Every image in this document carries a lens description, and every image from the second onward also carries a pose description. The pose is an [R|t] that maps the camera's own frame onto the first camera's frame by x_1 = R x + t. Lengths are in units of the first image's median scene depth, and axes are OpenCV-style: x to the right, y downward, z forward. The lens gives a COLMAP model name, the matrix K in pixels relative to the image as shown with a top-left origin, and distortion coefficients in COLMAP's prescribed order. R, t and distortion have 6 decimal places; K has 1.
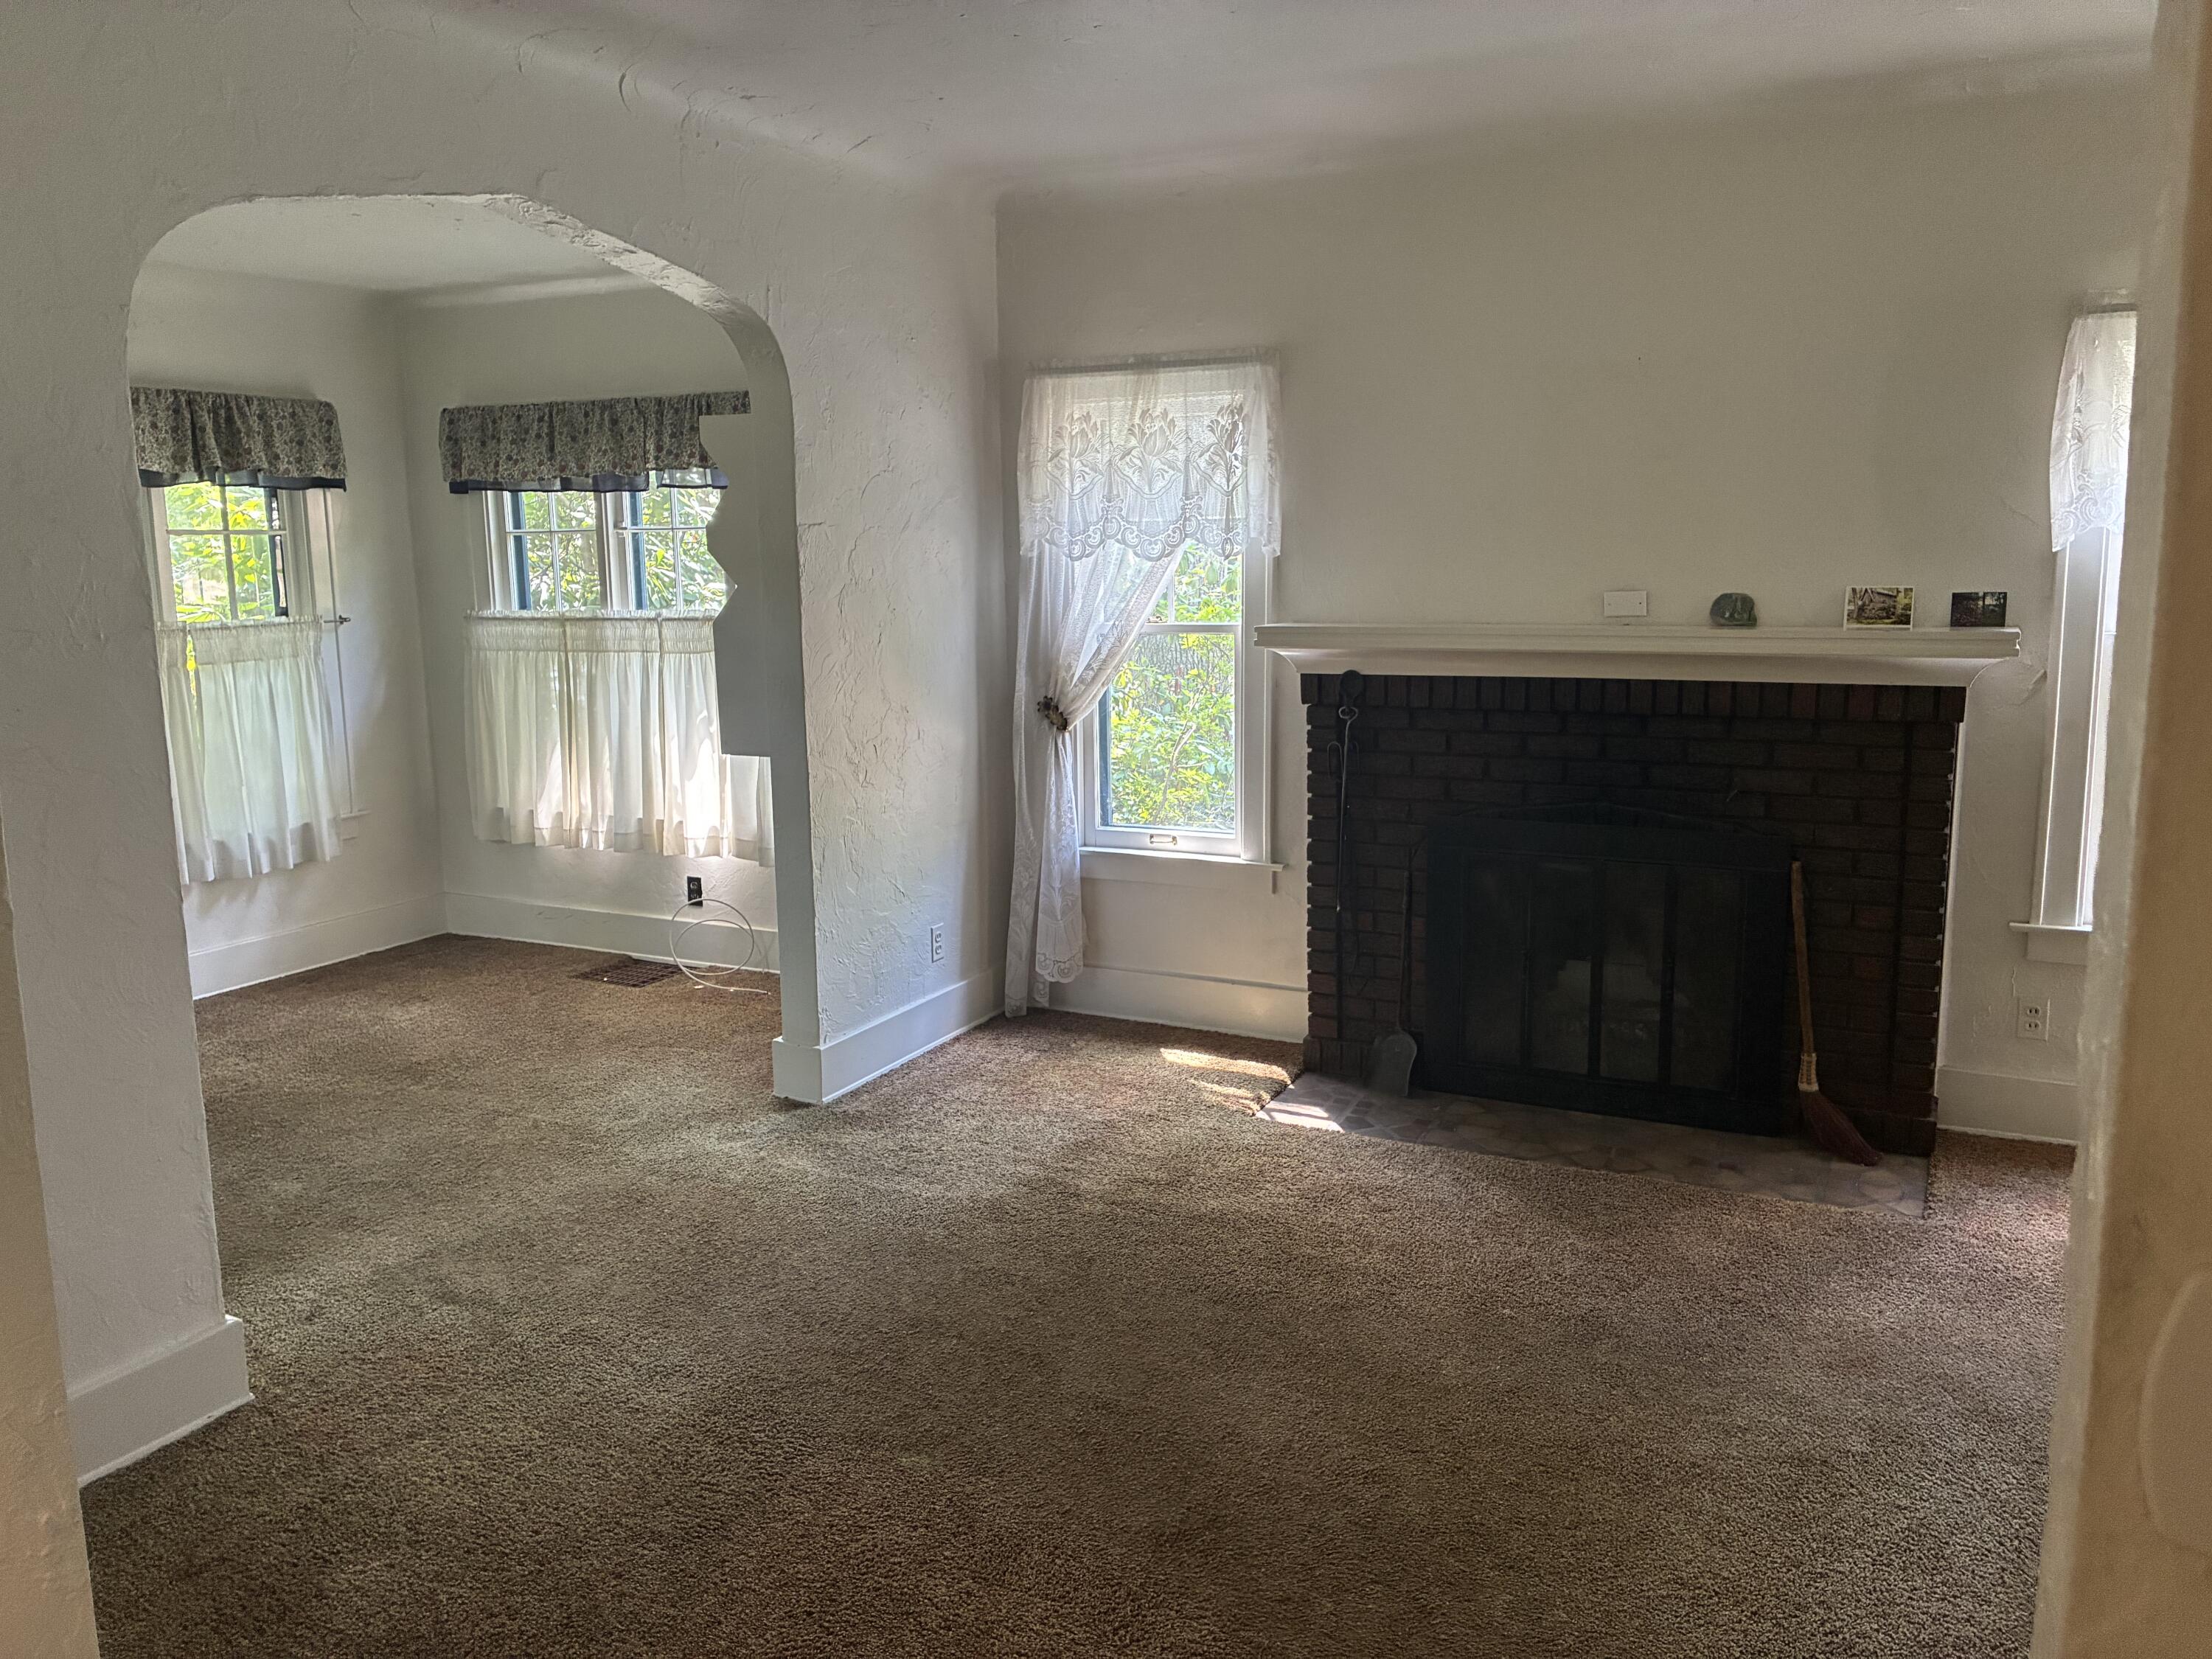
lens RADIAL K [[1697.4, 0, 1116.6], [0, 1697.4, 810.0], [0, 0, 1]] dist [0.007667, 0.003230]
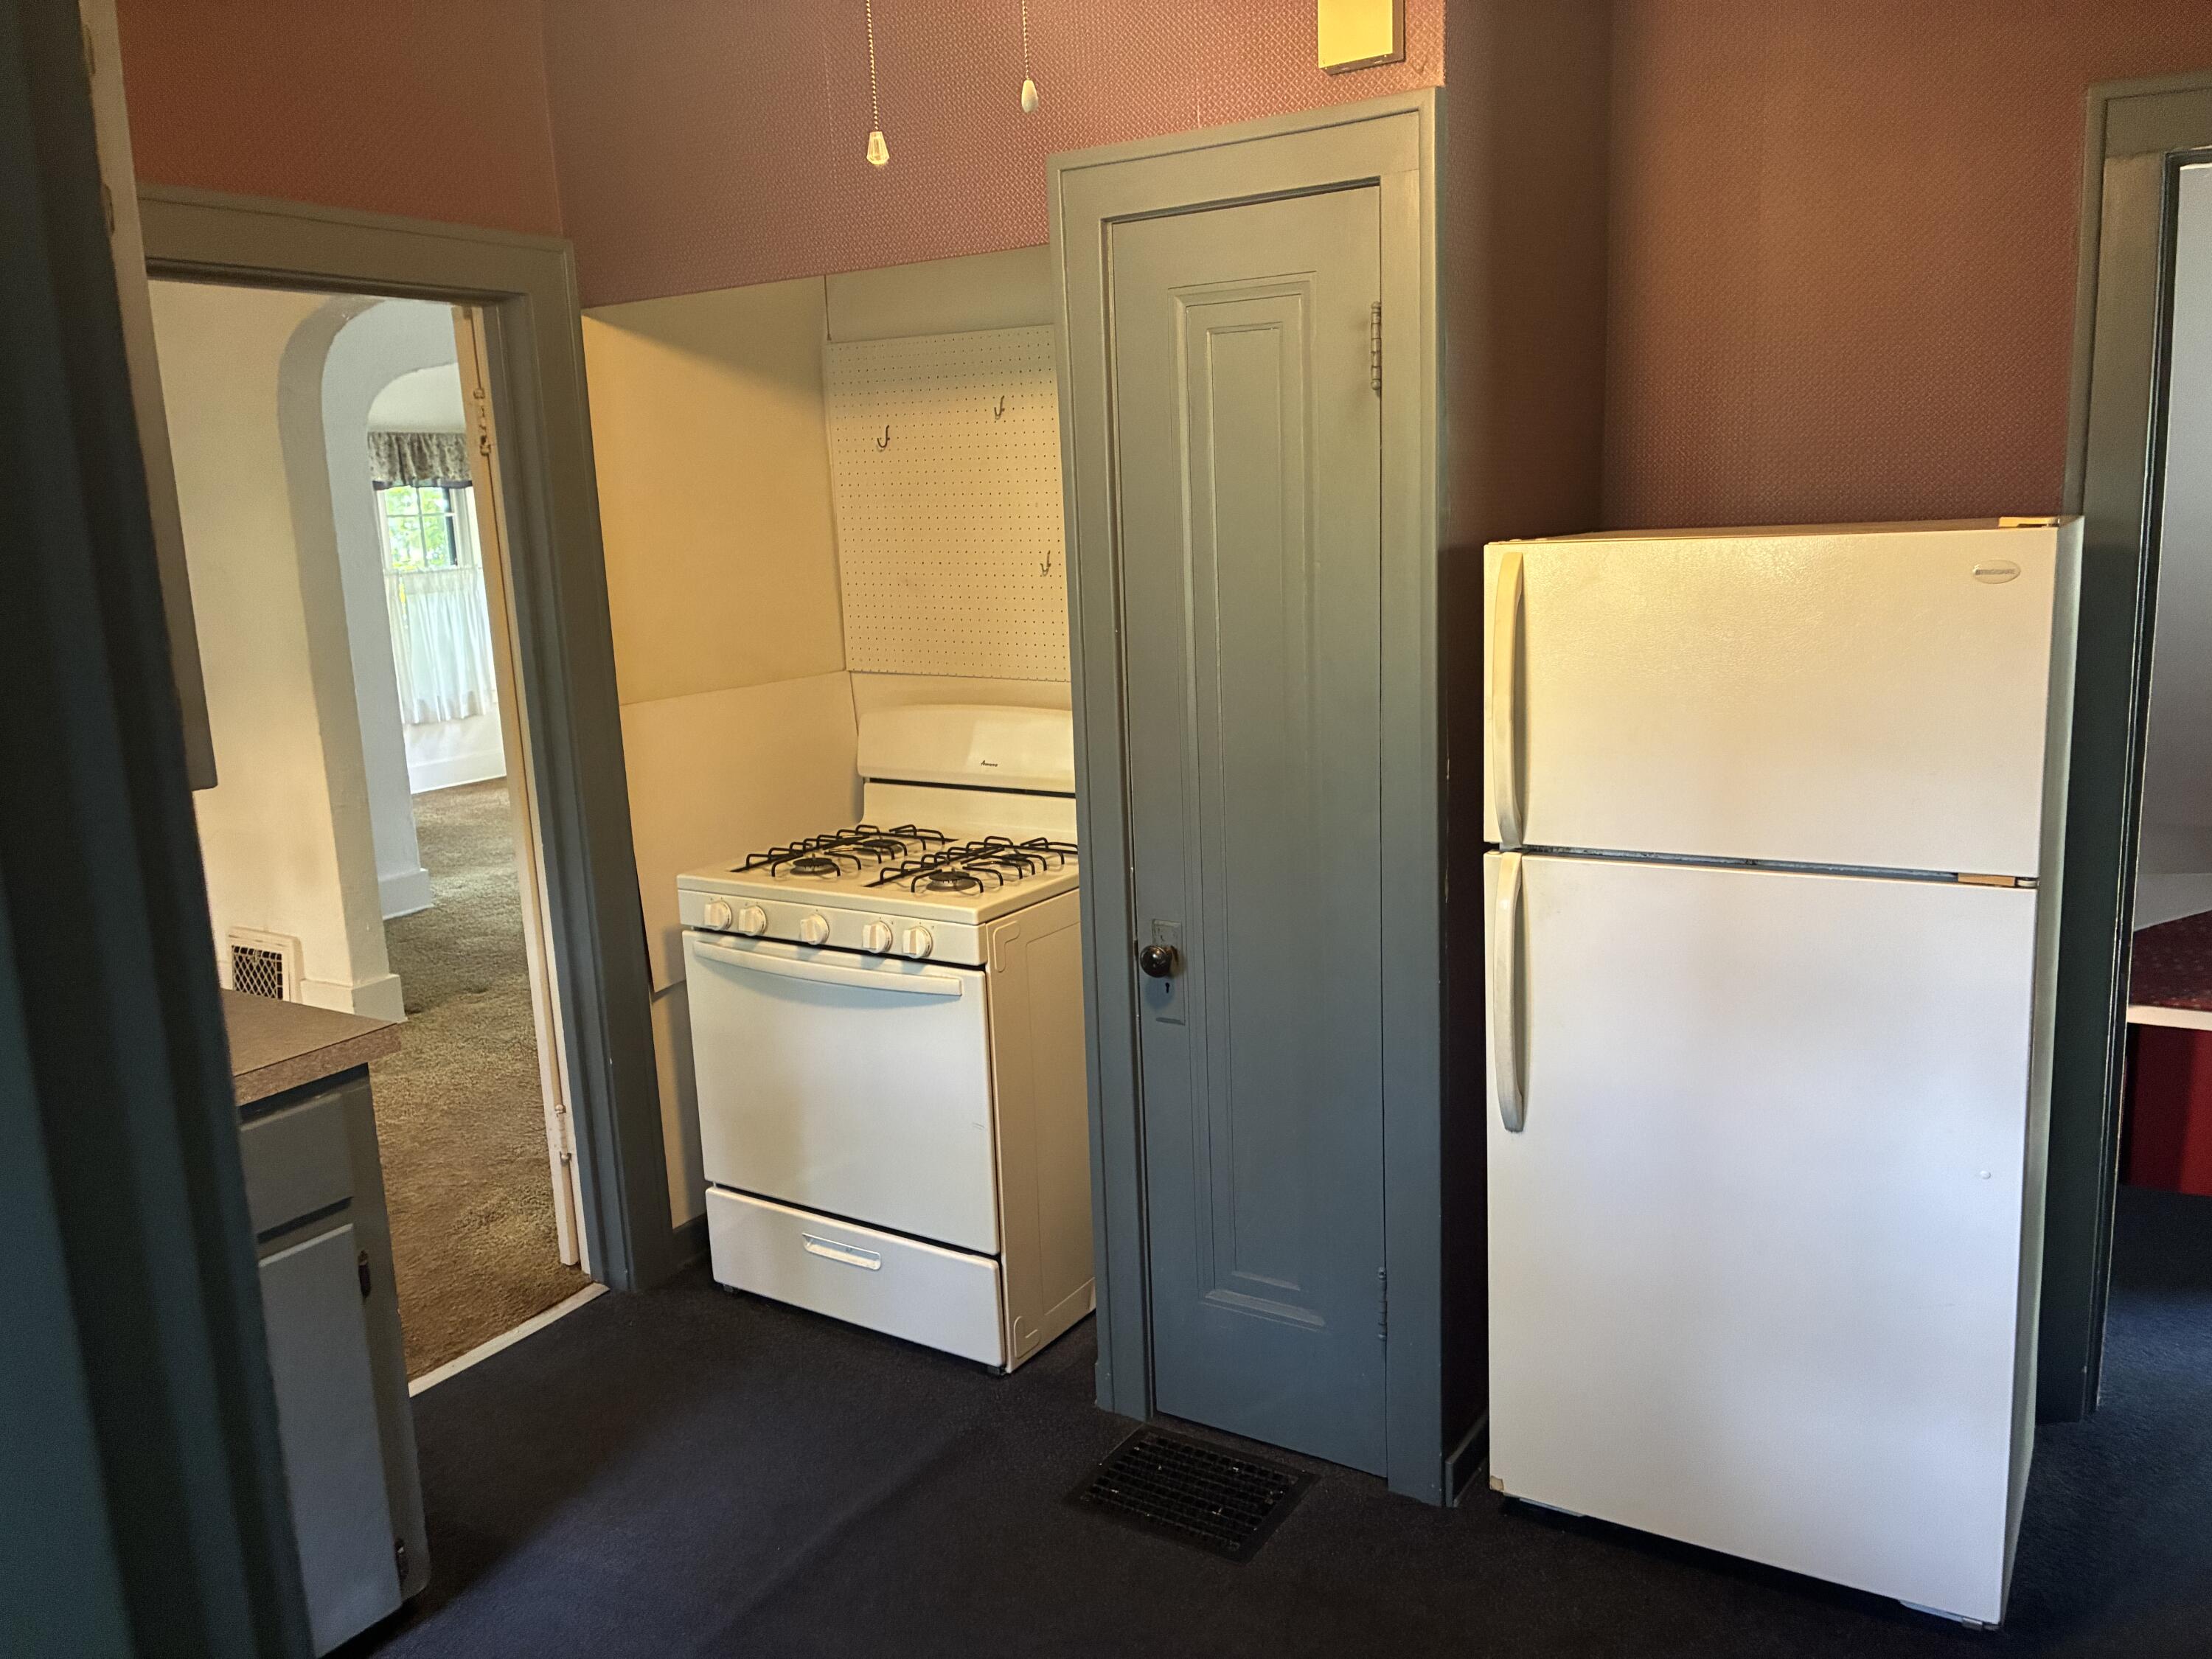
lens RADIAL K [[1697.4, 0, 1095.9], [0, 1697.4, 838.5], [0, 0, 1]] dist [0.007667, 0.003230]
pose [[0.992825, -0.006214, -0.119413, 0.340720], [0.011210, 0.999088, 0.041211, 0.094450], [0.119048, -0.042254, 0.991989, -0.604660]]
